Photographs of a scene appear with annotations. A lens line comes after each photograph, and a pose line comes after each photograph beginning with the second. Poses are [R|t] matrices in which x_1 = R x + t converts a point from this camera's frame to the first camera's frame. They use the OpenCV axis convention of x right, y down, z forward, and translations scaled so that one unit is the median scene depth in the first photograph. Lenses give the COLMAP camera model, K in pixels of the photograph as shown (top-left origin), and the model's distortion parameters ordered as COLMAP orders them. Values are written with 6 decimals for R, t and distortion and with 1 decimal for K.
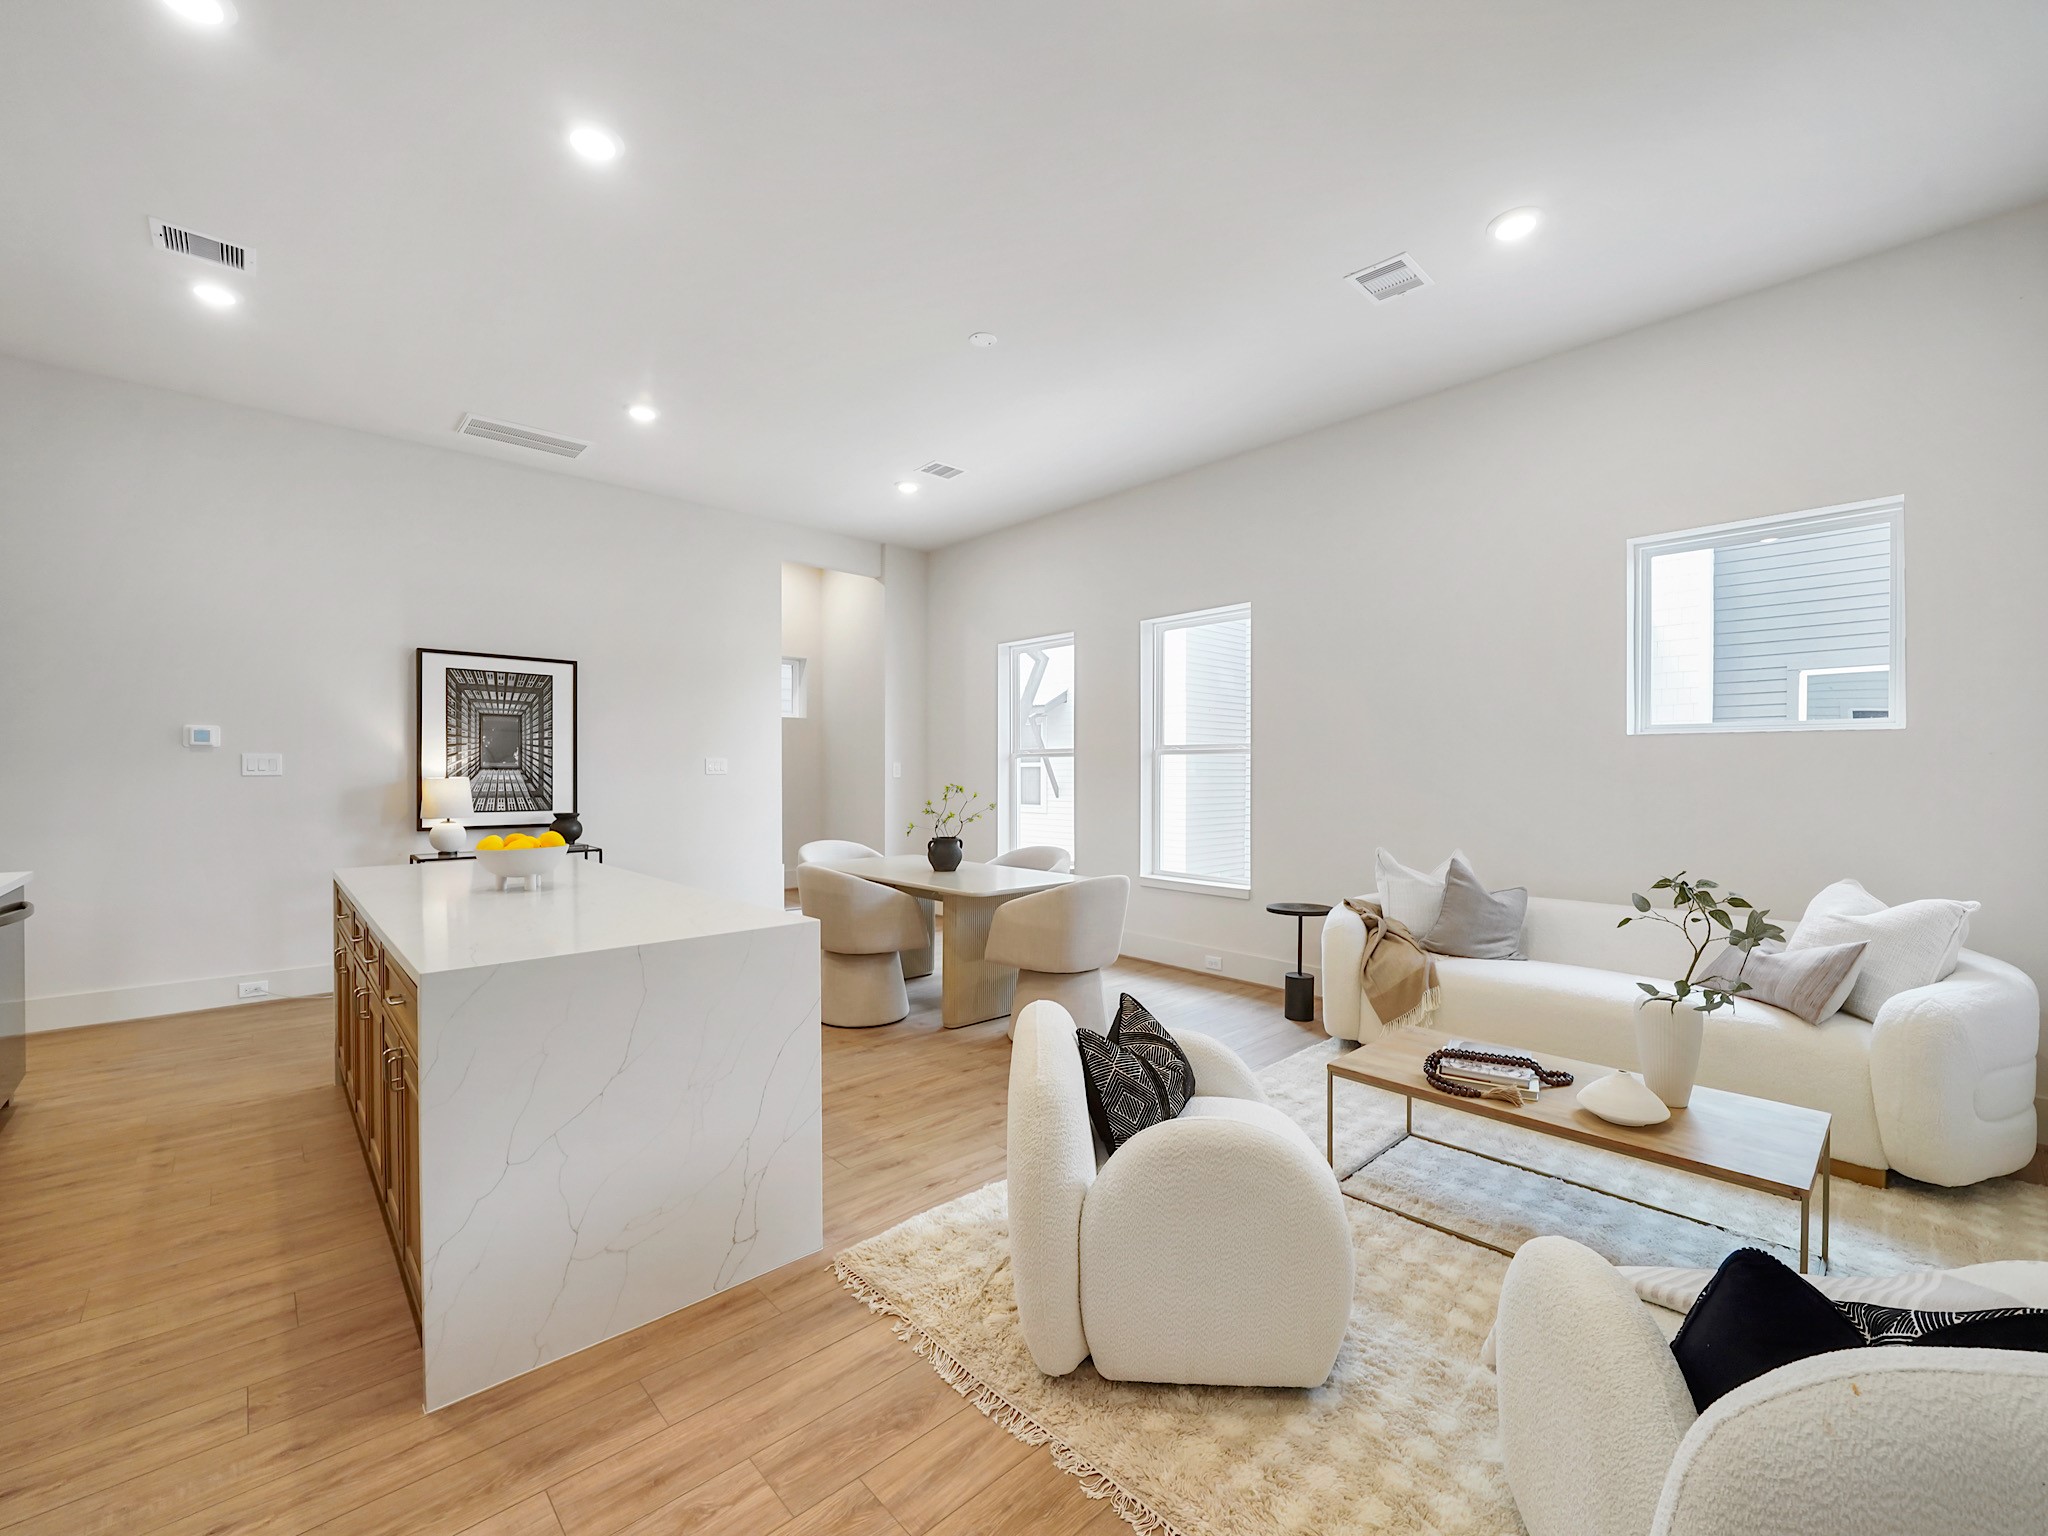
lens RADIAL K [[841.9, 0, 1024.0], [0, 841.9, 768.0], [0, 0, 1]] dist [-0.017214, -0.000132]
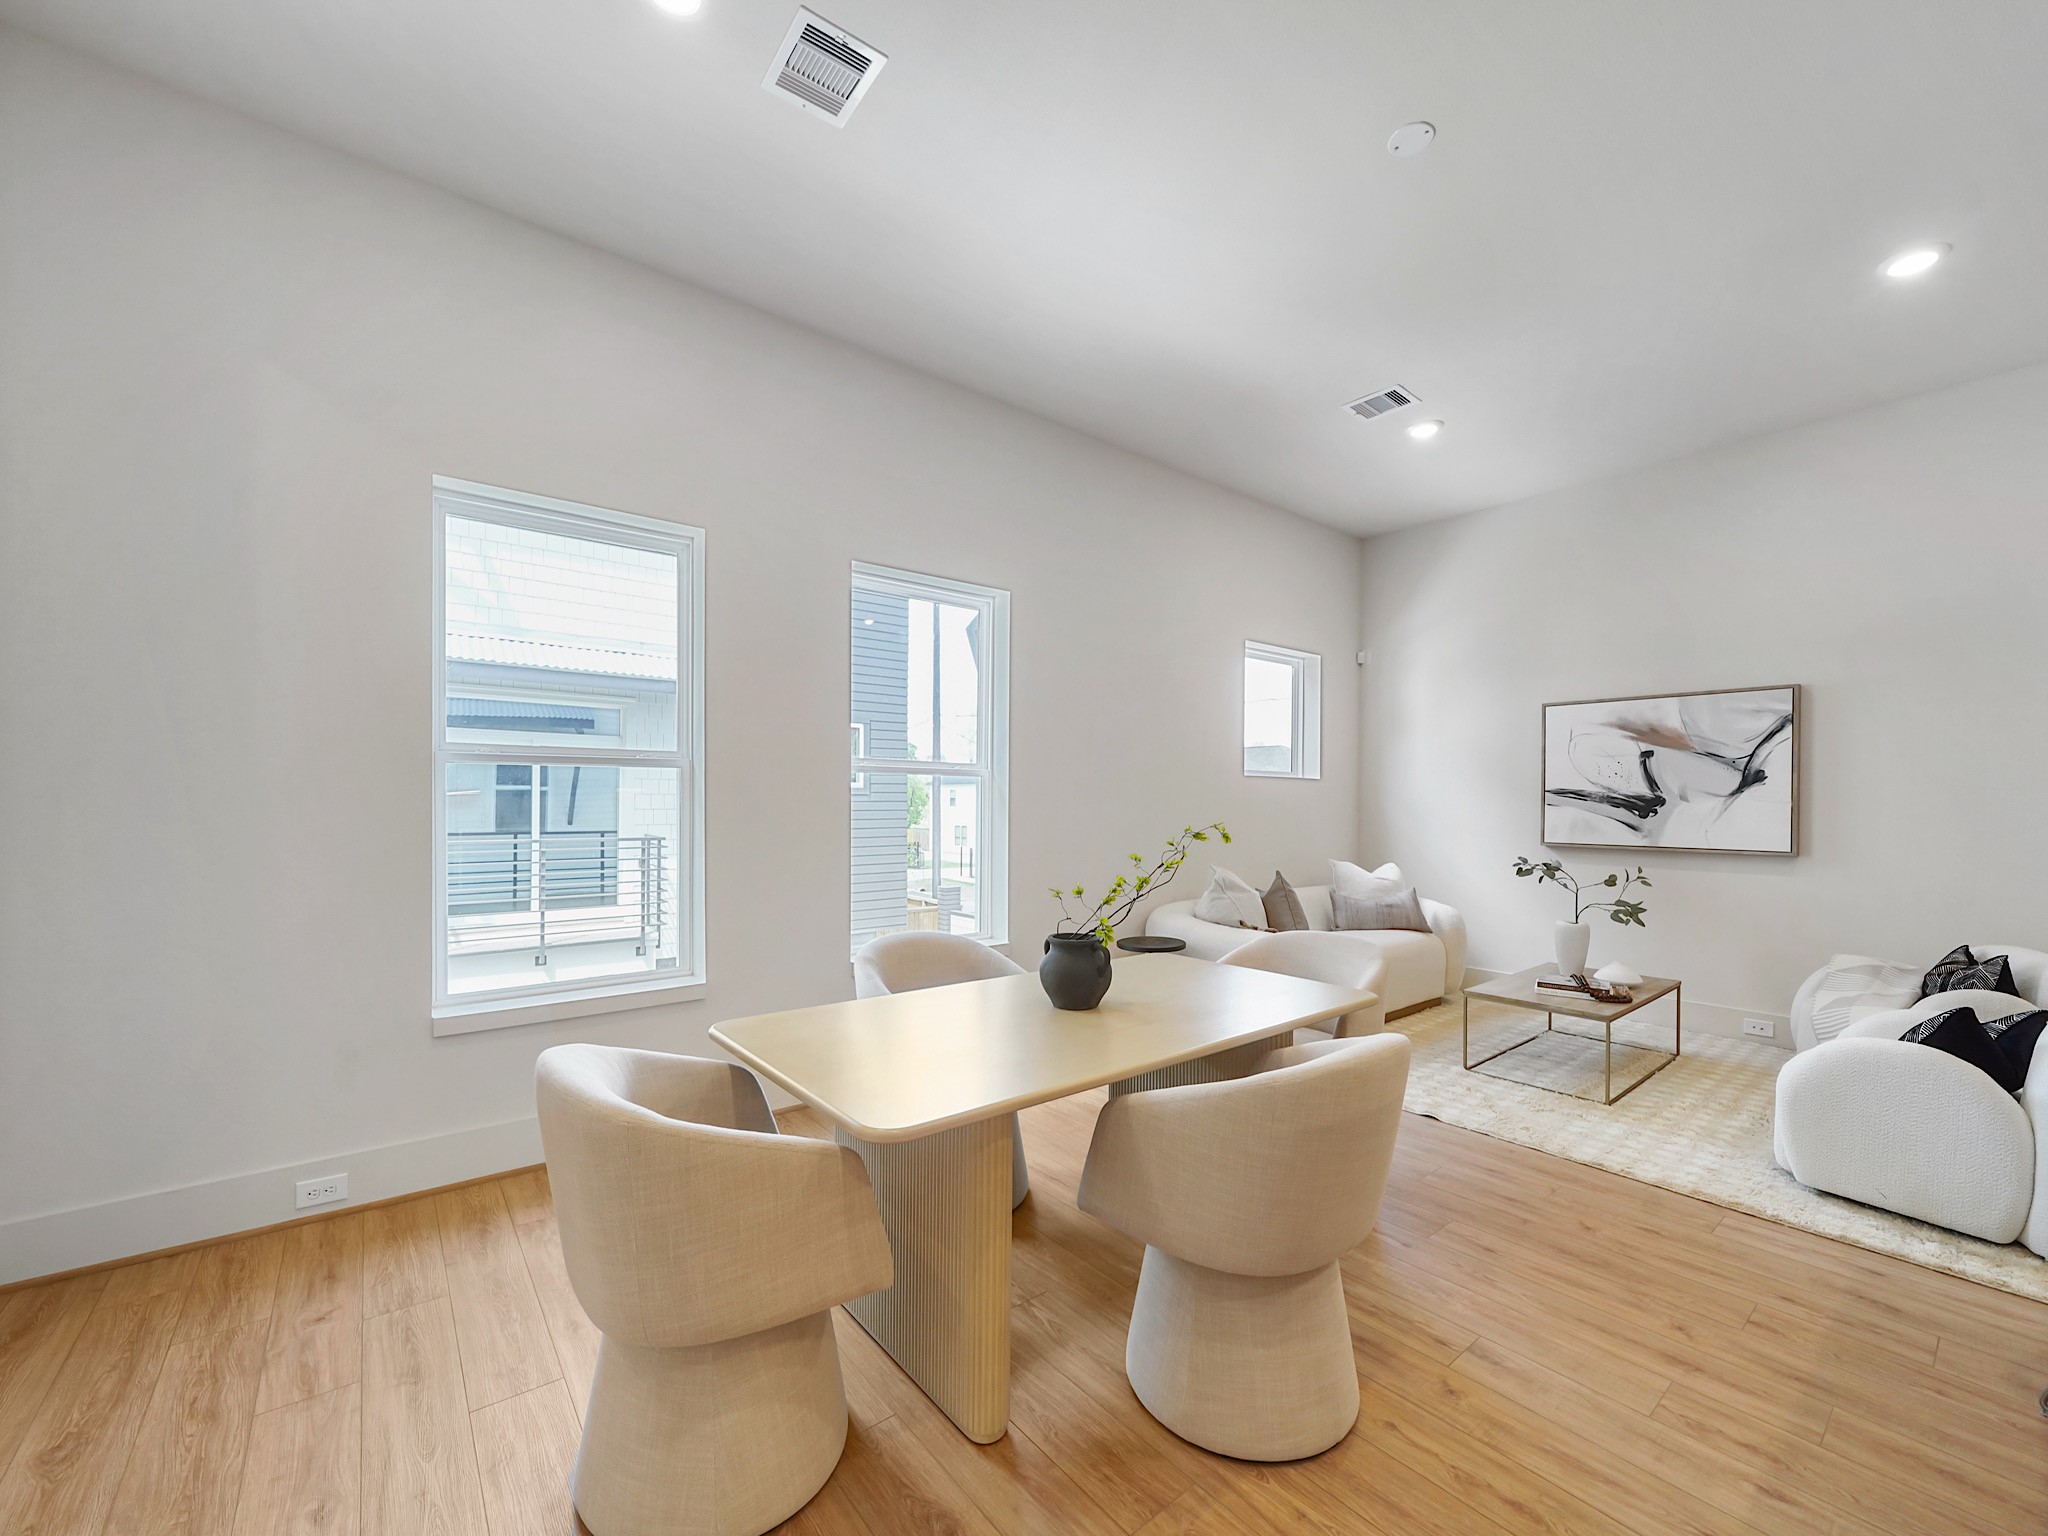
lens RADIAL K [[825.7, 0, 1024.3], [0, 825.7, 801.8], [0, 0, 1]] dist [-0.002503, -0.000357]
pose [[0.076528, -0.003964, 0.997060, -0.515615], [-0.009449, 0.999944, 0.004700, 0.003245], [-0.997023, -0.009781, 0.076487, 0.909420]]
